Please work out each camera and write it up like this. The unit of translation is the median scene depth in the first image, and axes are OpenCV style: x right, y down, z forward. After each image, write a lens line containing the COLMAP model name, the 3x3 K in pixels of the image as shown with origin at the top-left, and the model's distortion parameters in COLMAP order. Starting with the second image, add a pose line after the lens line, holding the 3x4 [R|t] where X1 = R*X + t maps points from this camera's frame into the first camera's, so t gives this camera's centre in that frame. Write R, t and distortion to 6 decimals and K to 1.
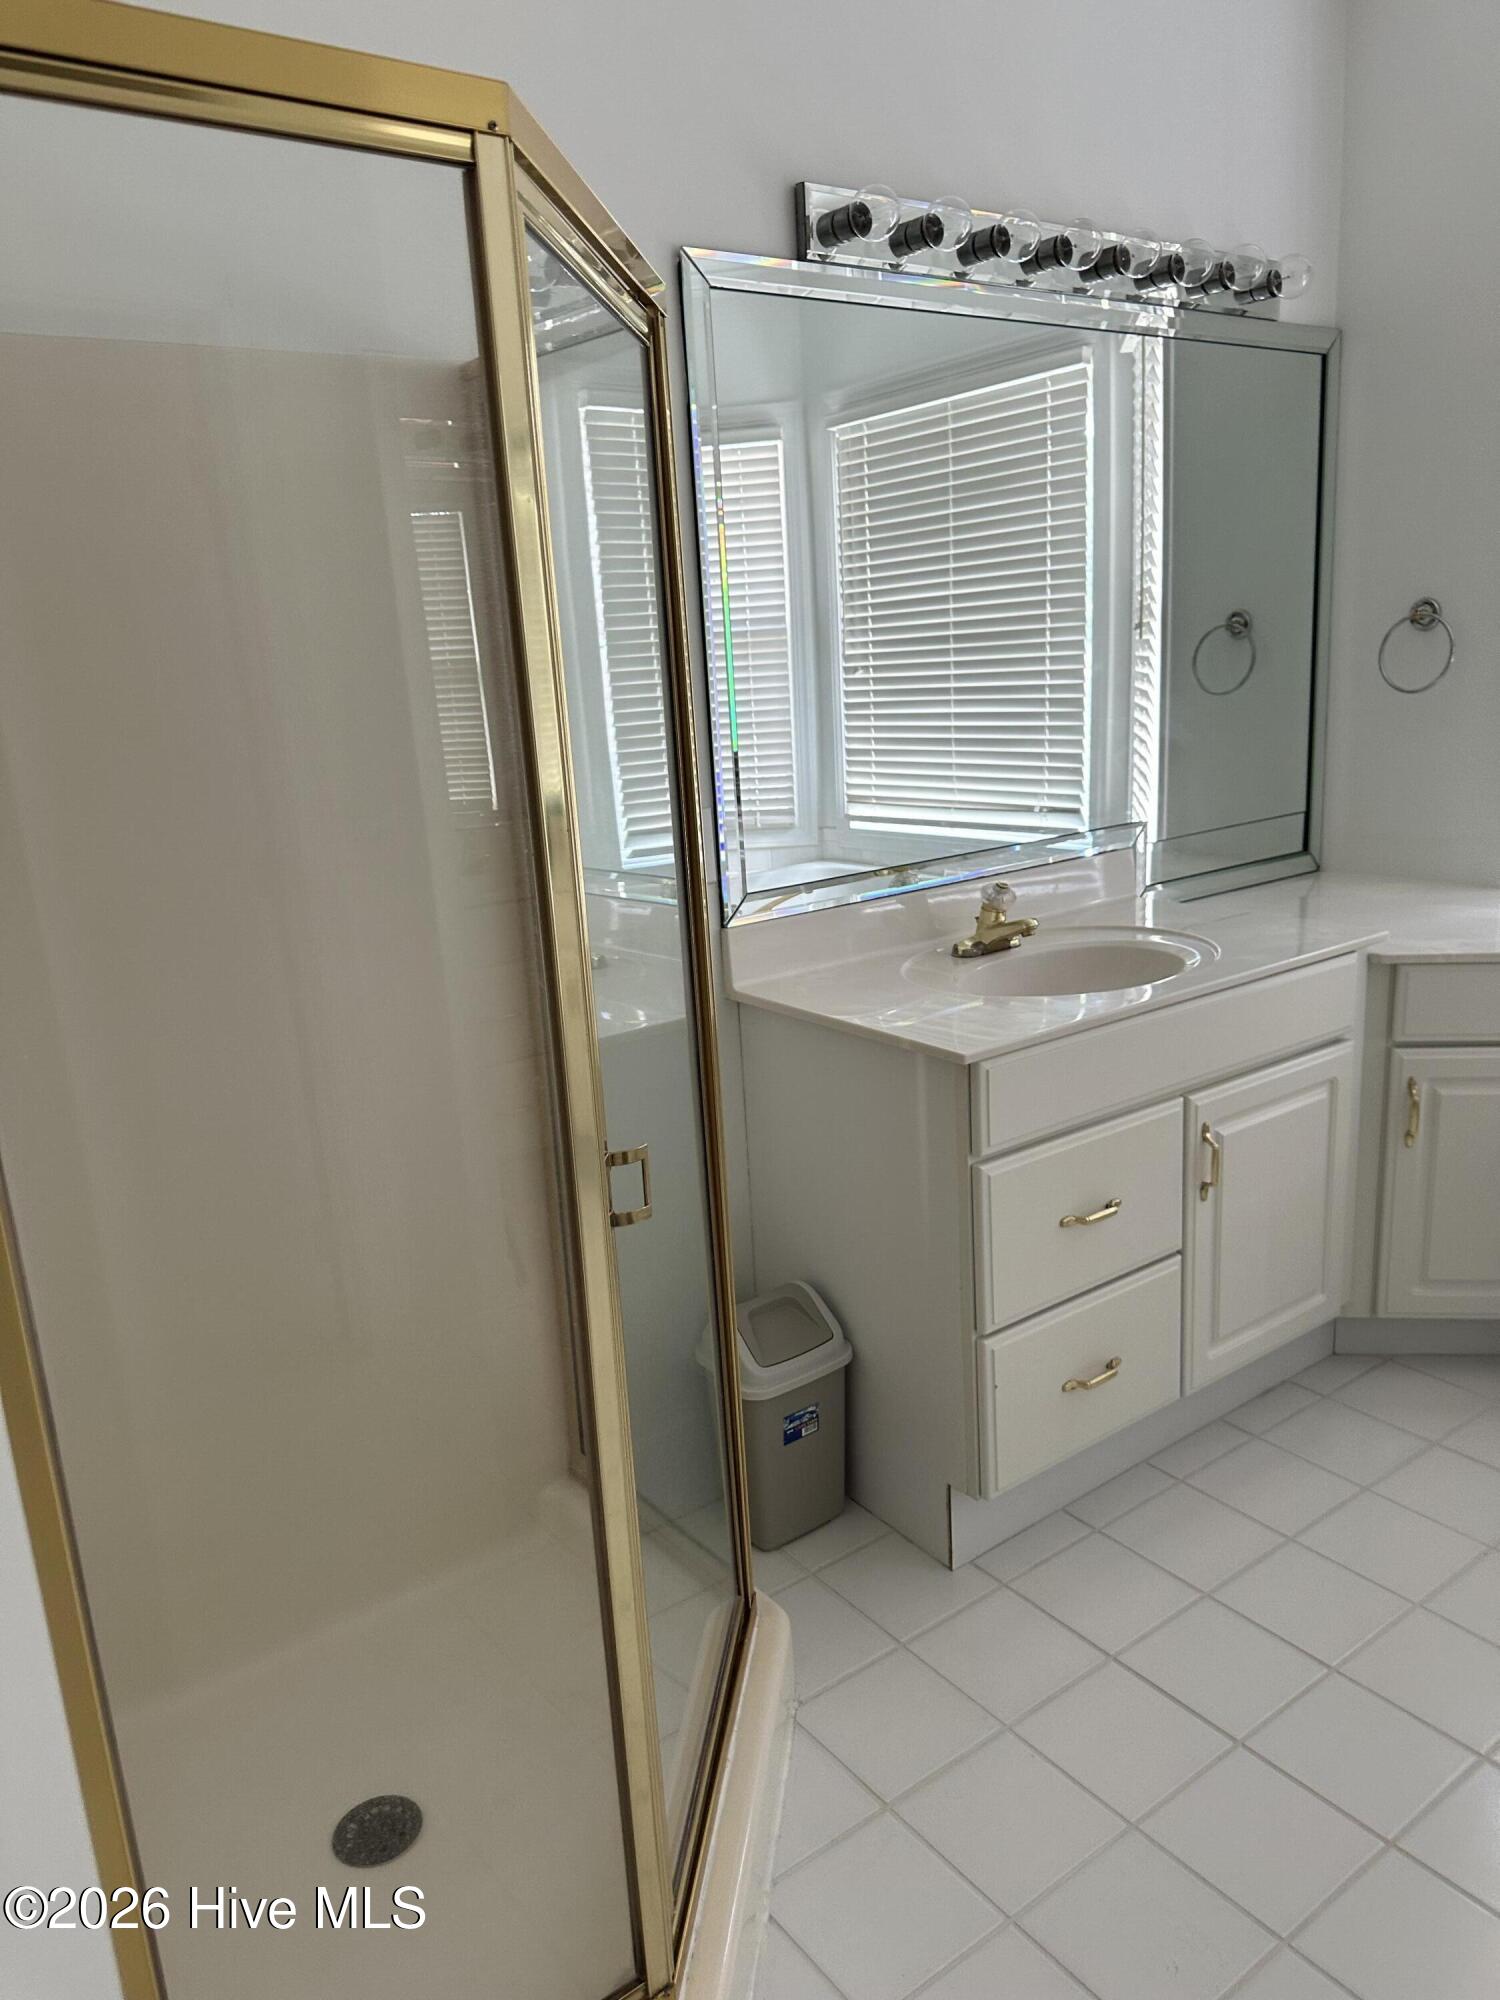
lens RADIAL K [[1419.6, 0, 749.5], [0, 1419.6, 1011.5], [0, 0, 1]] dist [0.093658, -0.149200]
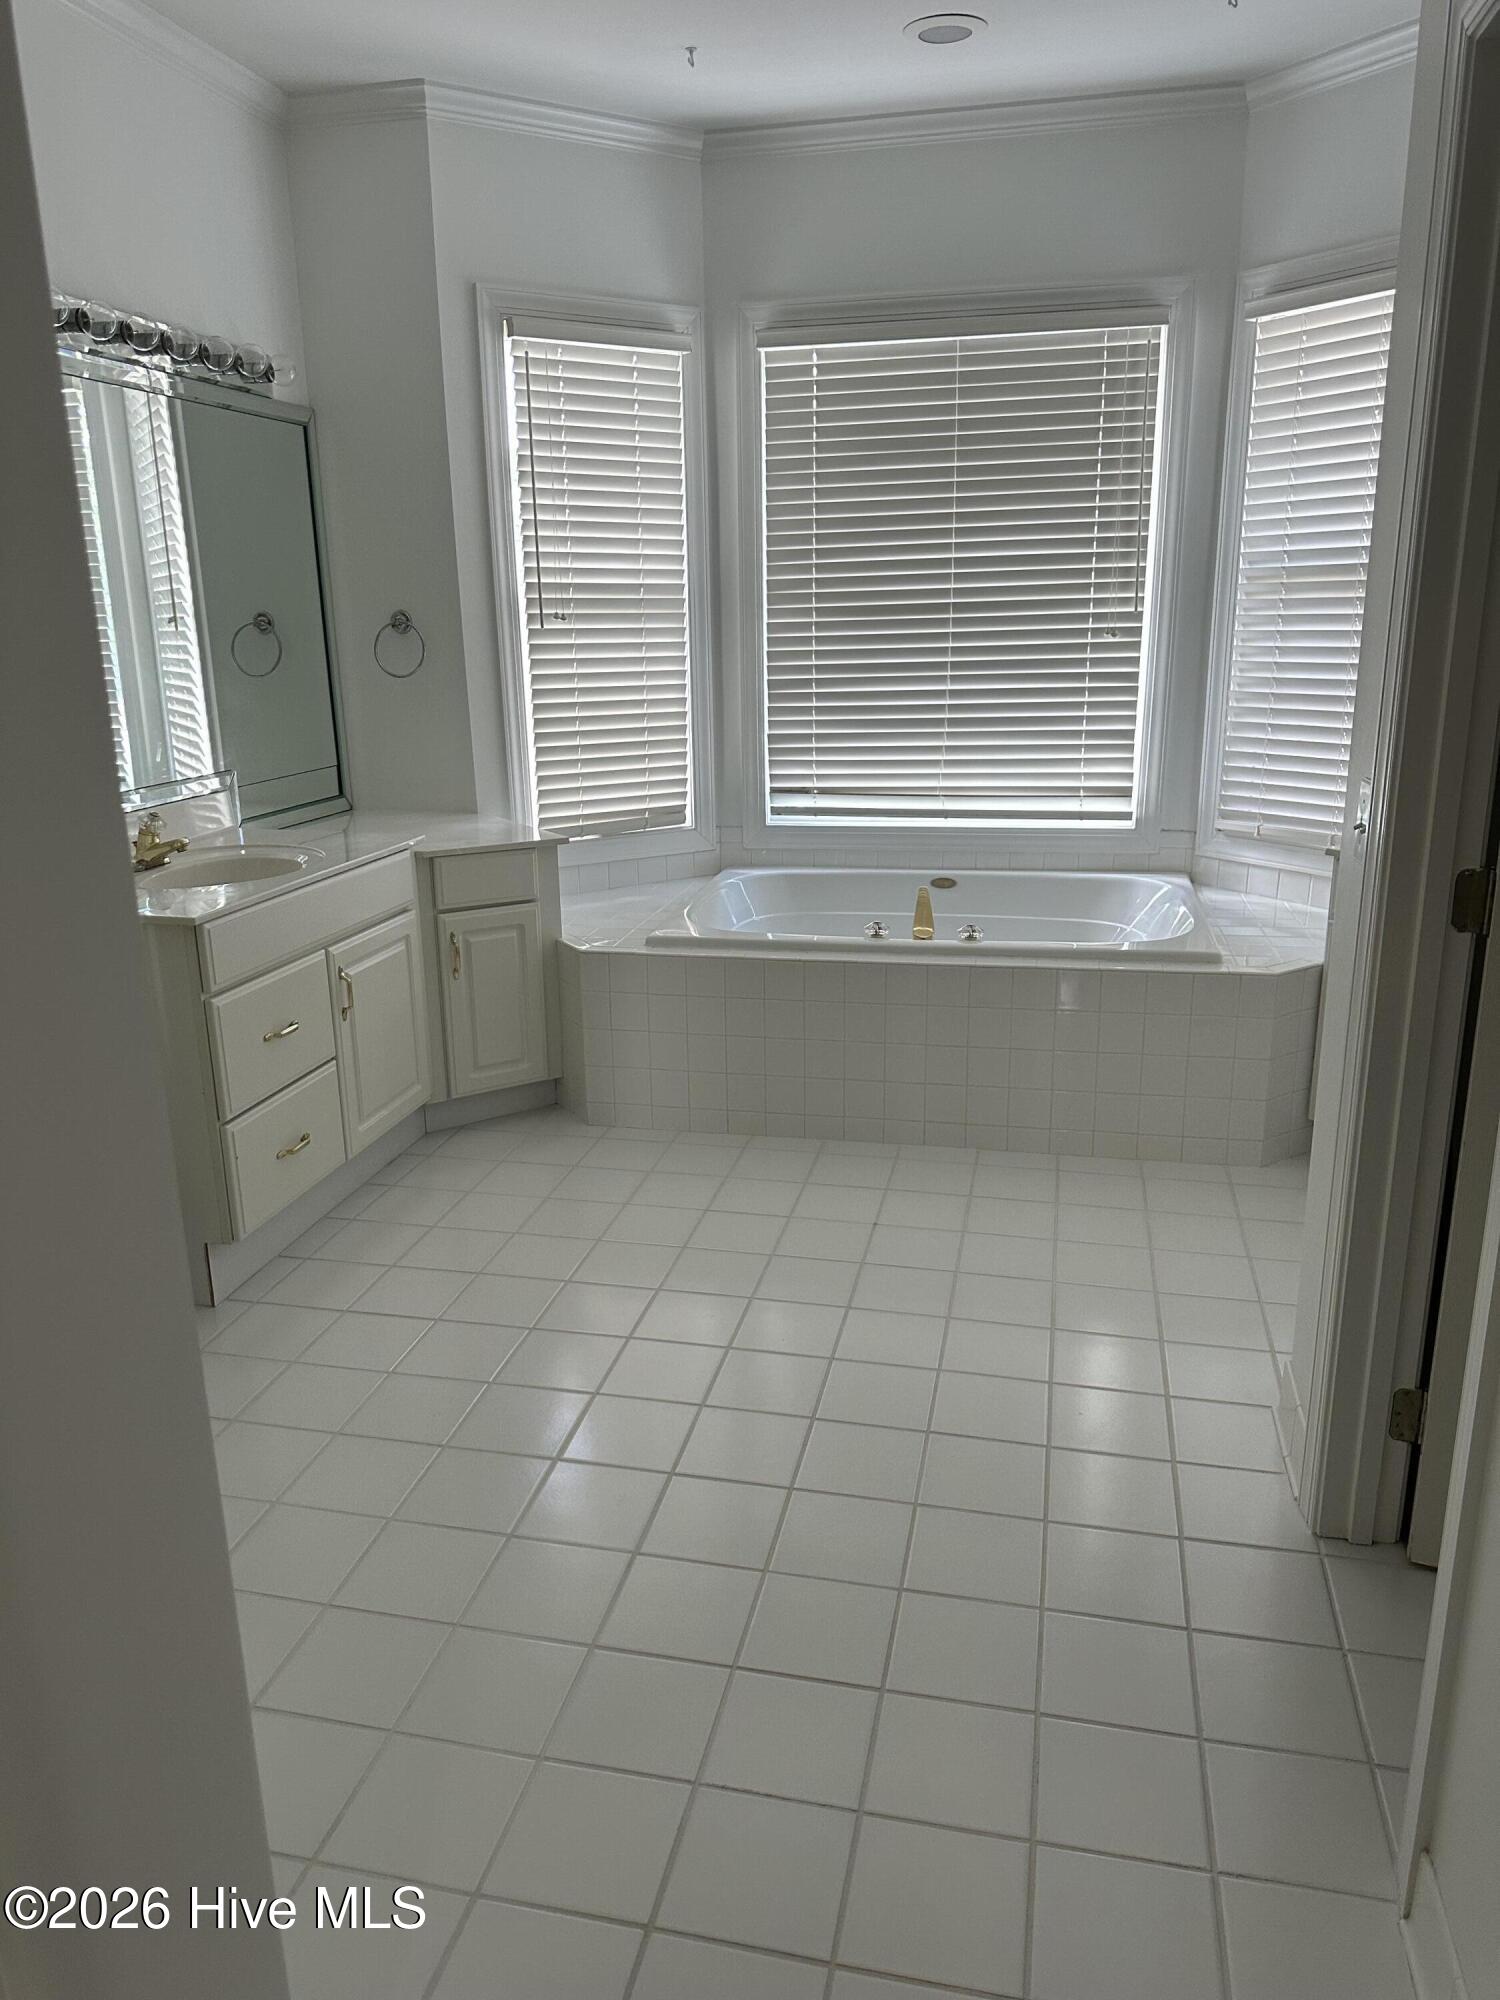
lens RADIAL K [[1415.5, 0, 743.4], [0, 1415.5, 995.5], [0, 0, 1]] dist [0.041670, -0.049765]
pose [[0.759265, -0.129008, 0.637866, -0.261236], [0.133362, 0.990197, 0.041523, 0.090947], [-0.636970, 0.053540, 0.769027, -0.327696]]
